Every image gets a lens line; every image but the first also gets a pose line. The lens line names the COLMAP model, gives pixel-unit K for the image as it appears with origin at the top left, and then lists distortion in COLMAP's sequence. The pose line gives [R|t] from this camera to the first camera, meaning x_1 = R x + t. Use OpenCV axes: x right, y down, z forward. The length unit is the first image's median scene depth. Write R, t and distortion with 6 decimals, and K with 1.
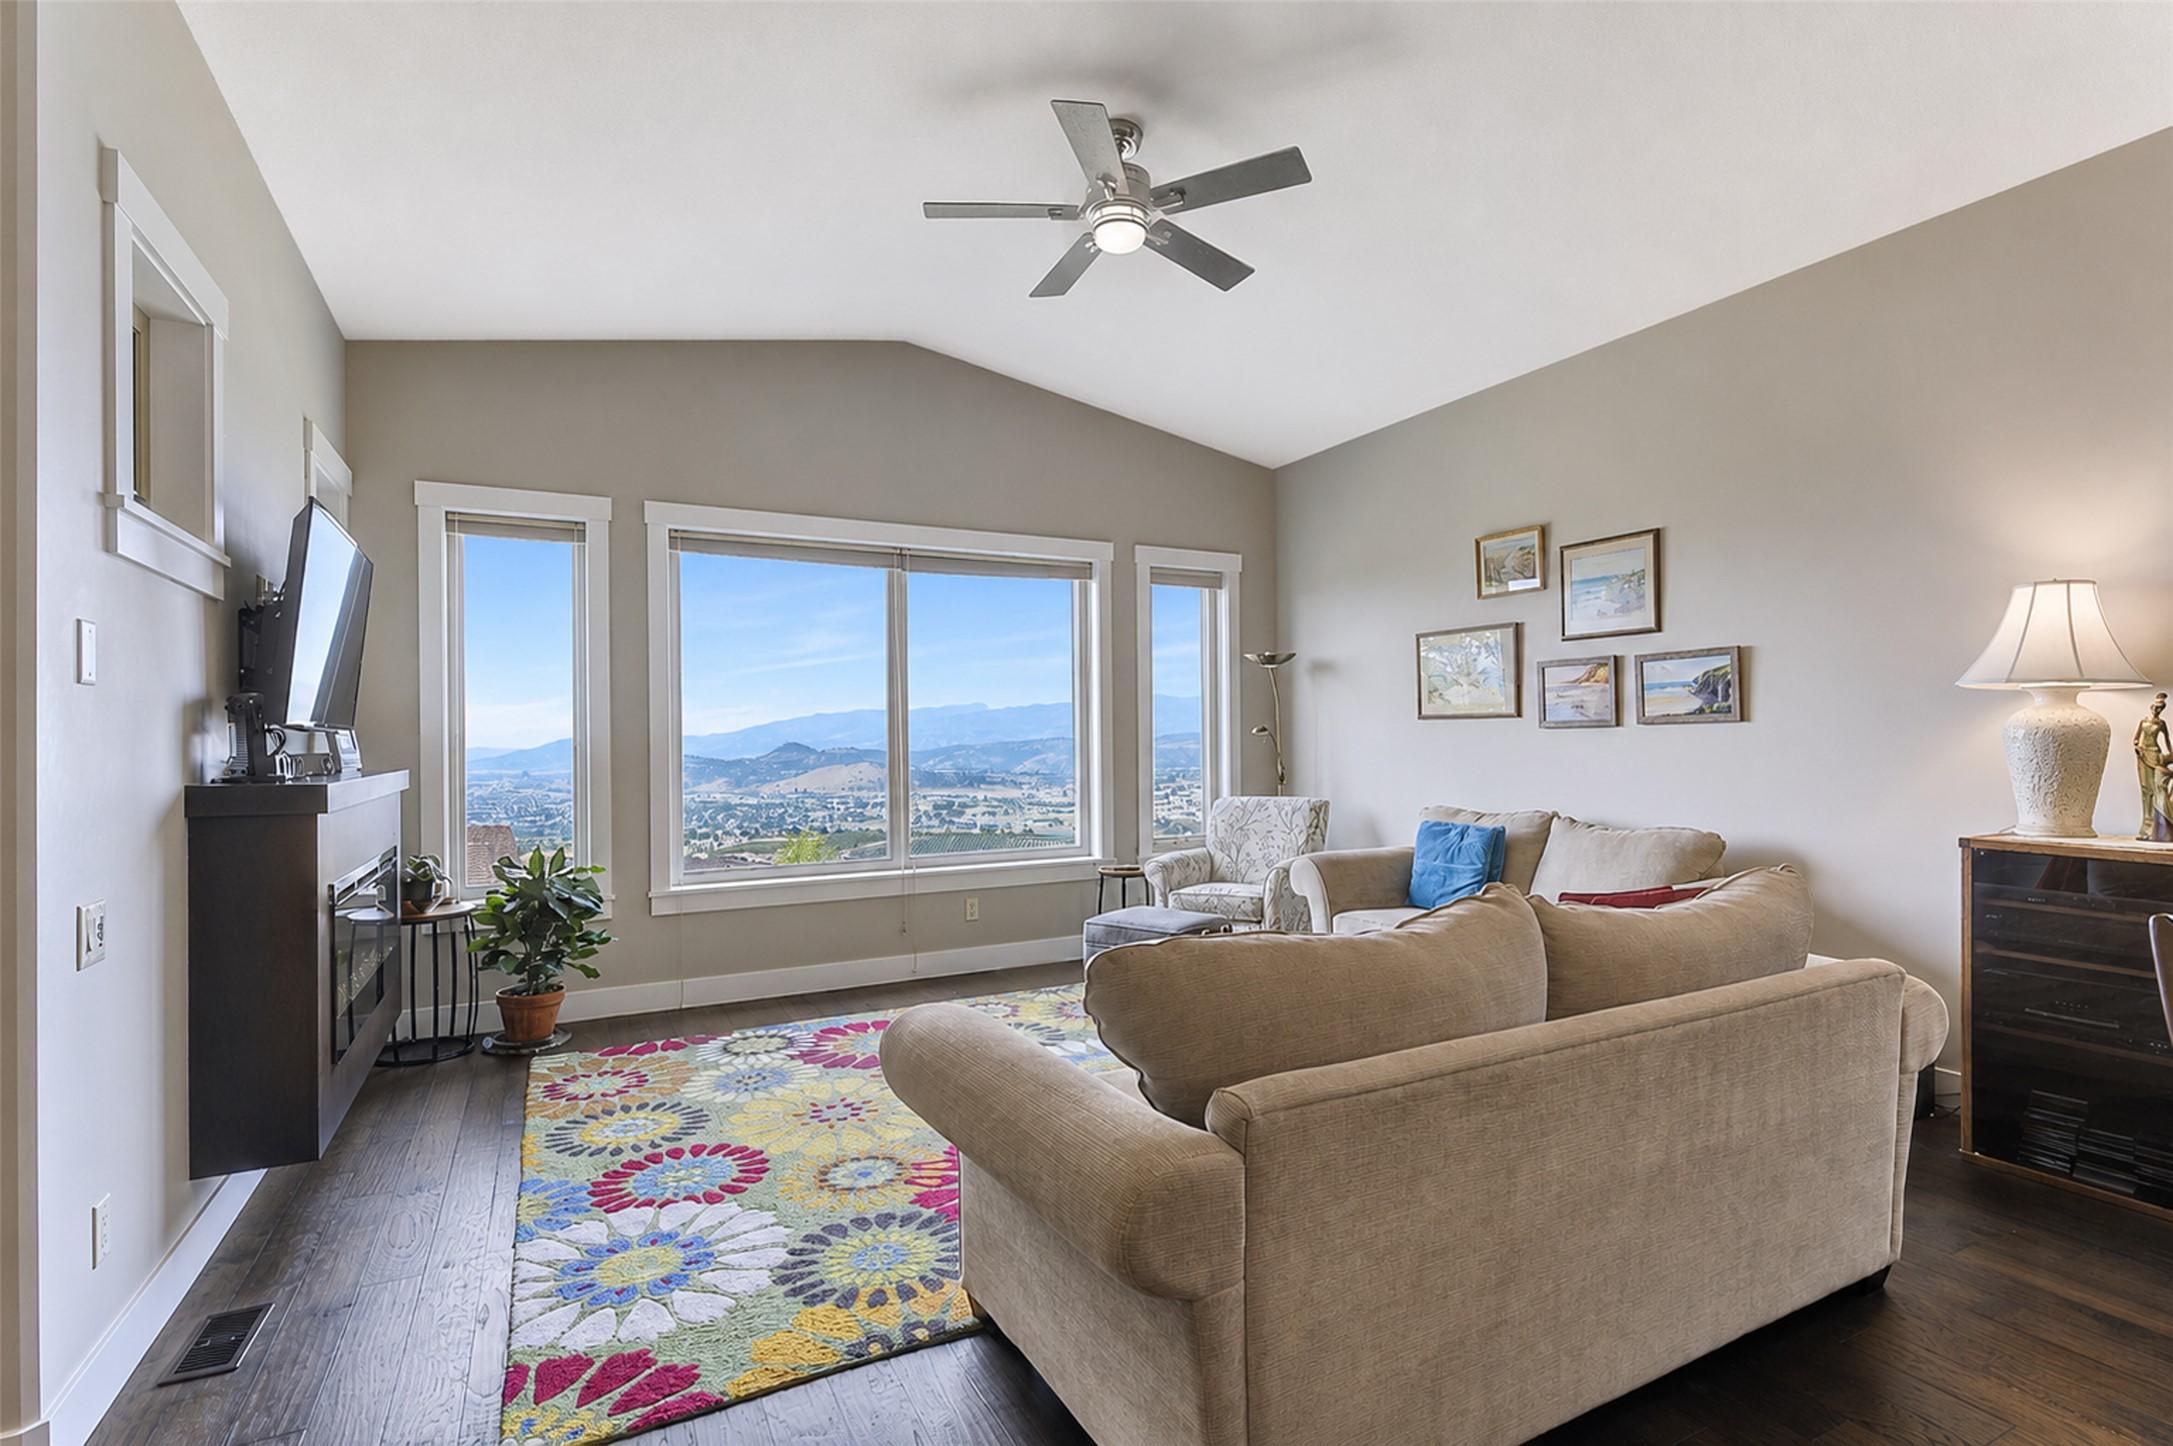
lens RADIAL K [[1039.4, 0, 1089.7], [0, 1039.4, 731.4], [0, 0, 1]] dist [0.012783, 0.000239]
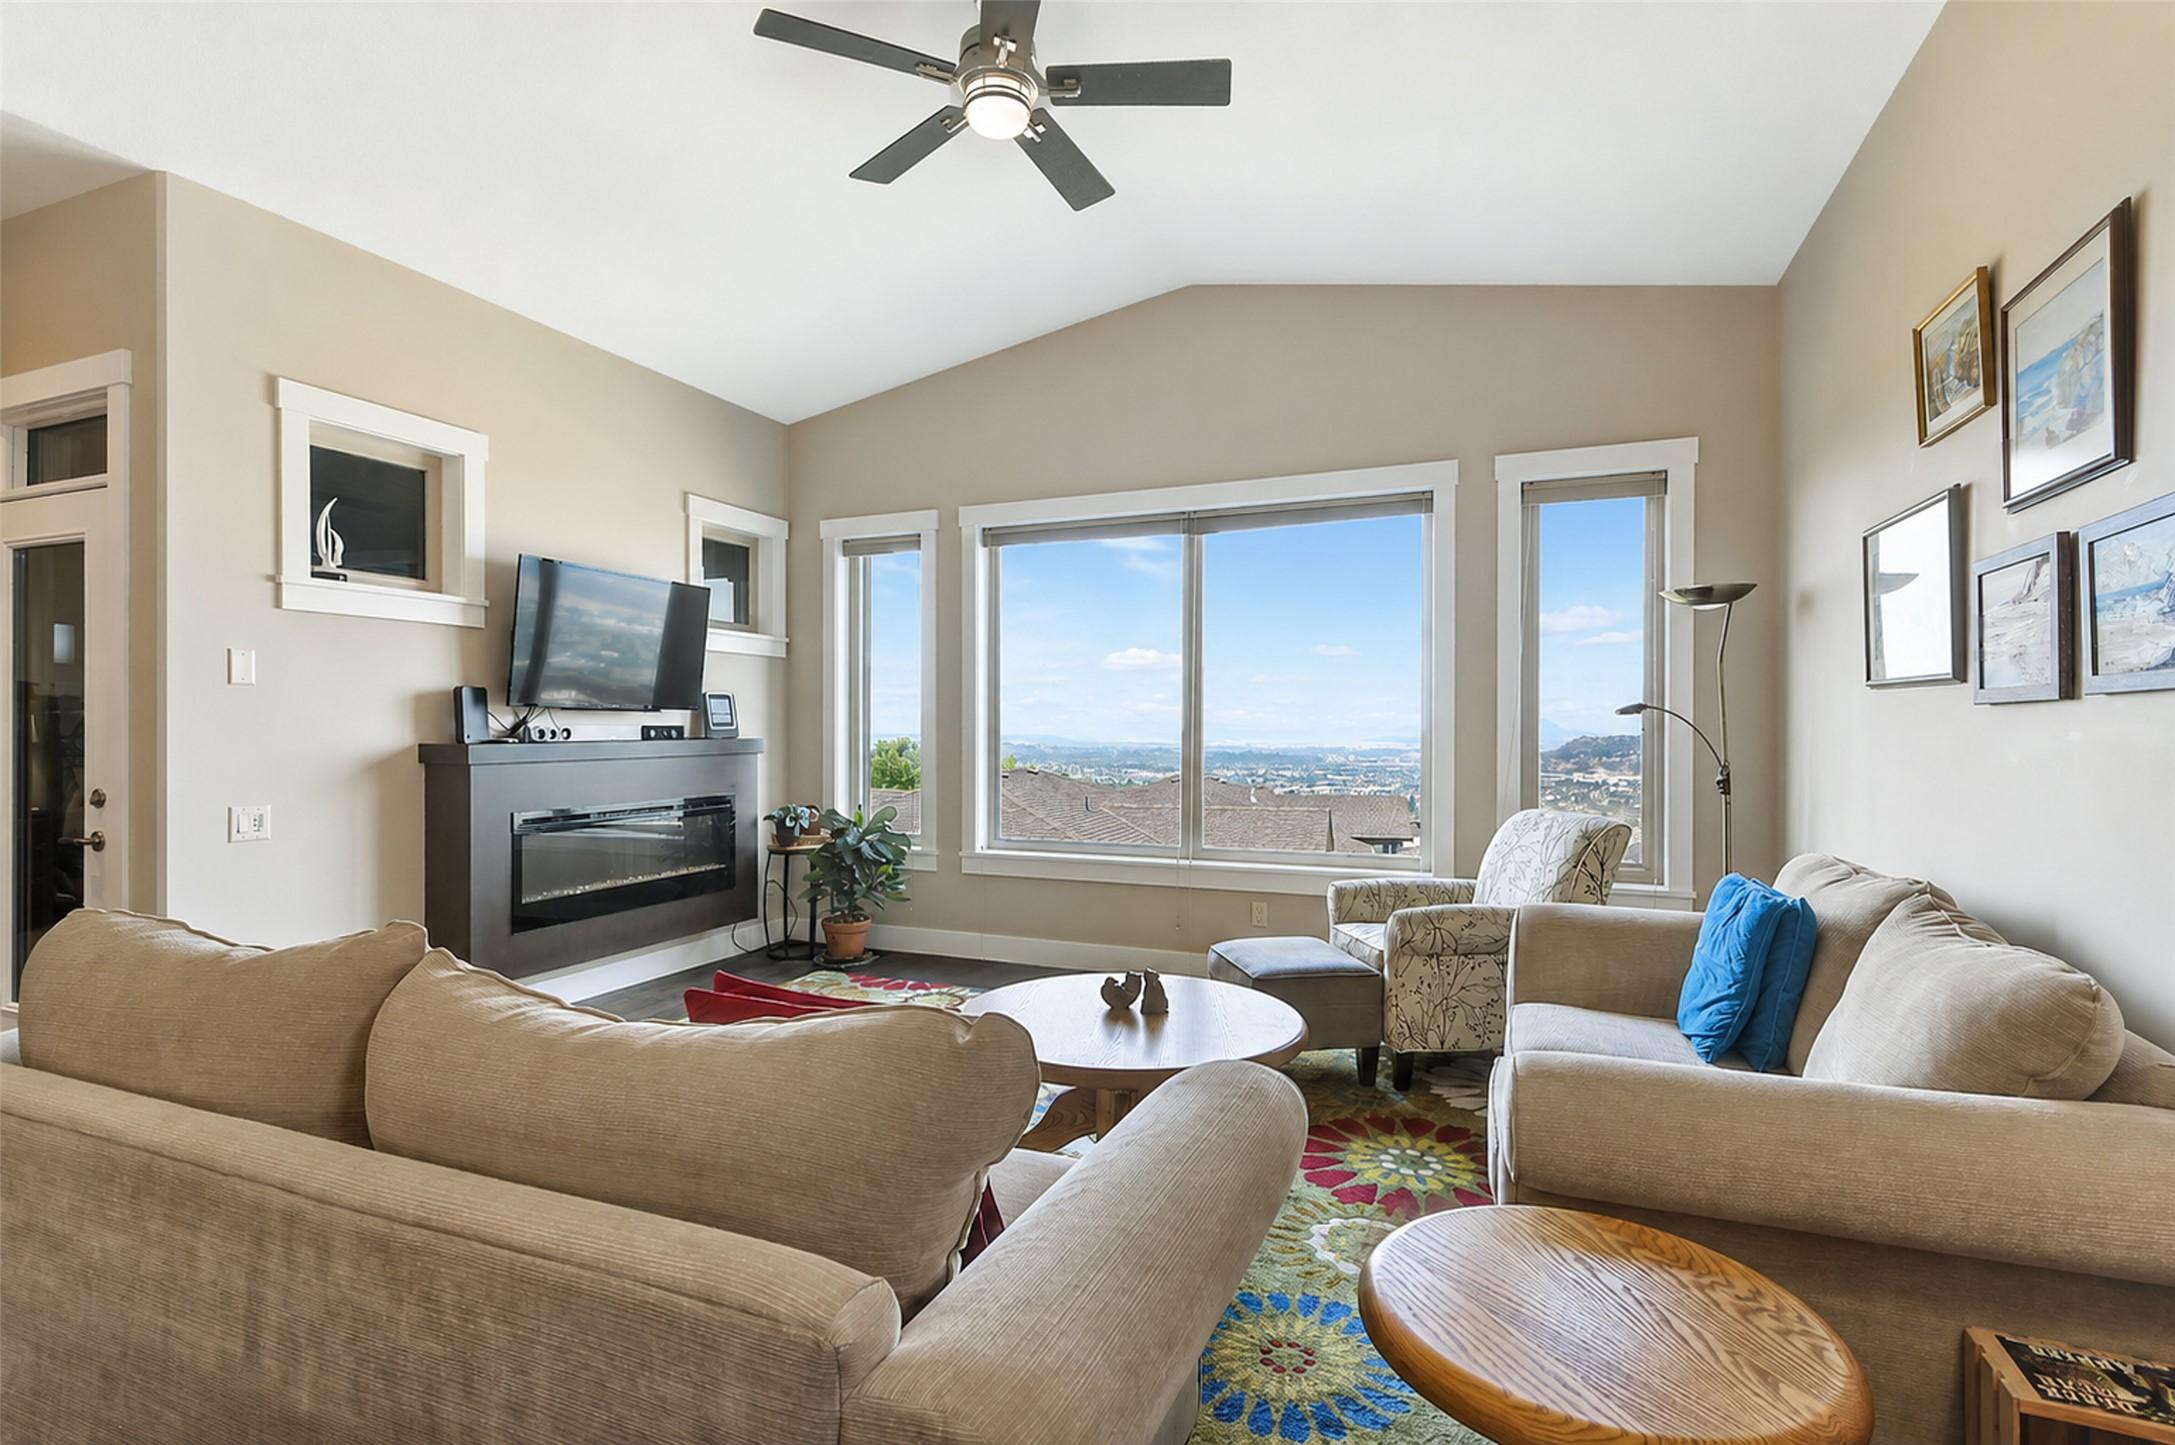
lens RADIAL K [[1040.3, 0, 1080.8], [0, 1040.3, 727.6], [0, 0, 1]] dist [0.012783, 0.000239]
pose [[0.637589, 0.014337, -0.770244, 0.572565], [-0.002102, 0.999855, 0.016871, -0.000013], [0.770374, -0.009138, 0.637526, 0.412640]]
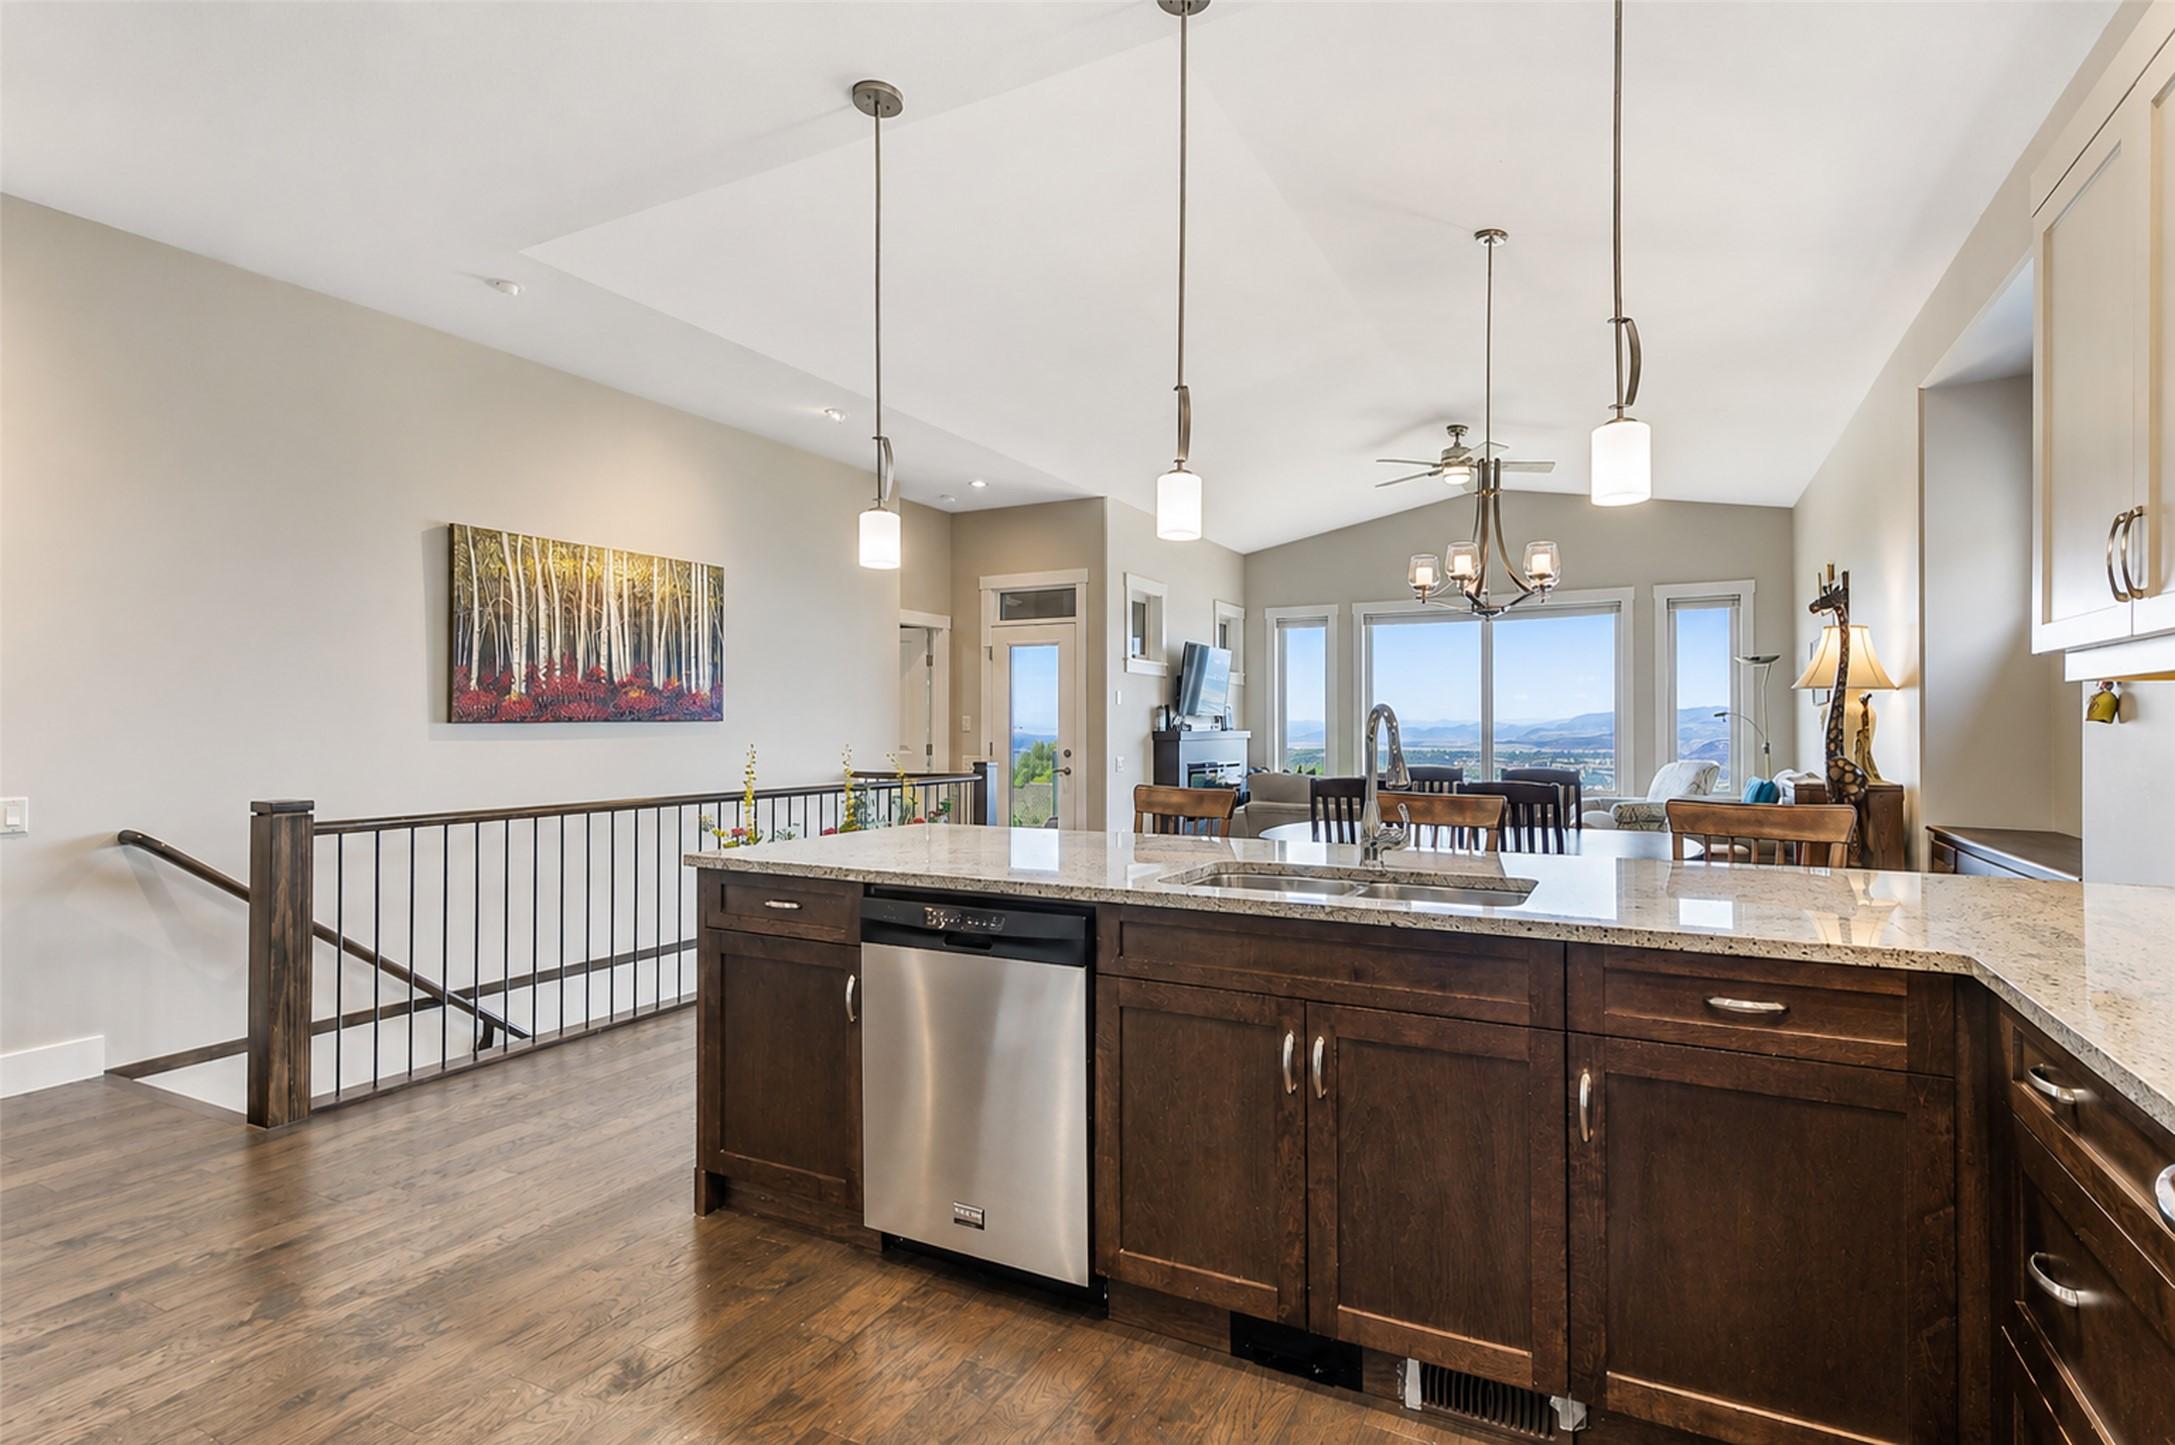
lens RADIAL K [[1040.3, 0, 1167.8], [0, 1040.3, 715.6], [0, 0, 1]] dist [0.012783, 0.000239]
pose [[0.610780, 0.000923, -0.791799, 1.053225], [0.002922, 0.999990, 0.003420, -0.005777], [0.791795, -0.004402, 0.610772, -0.579390]]
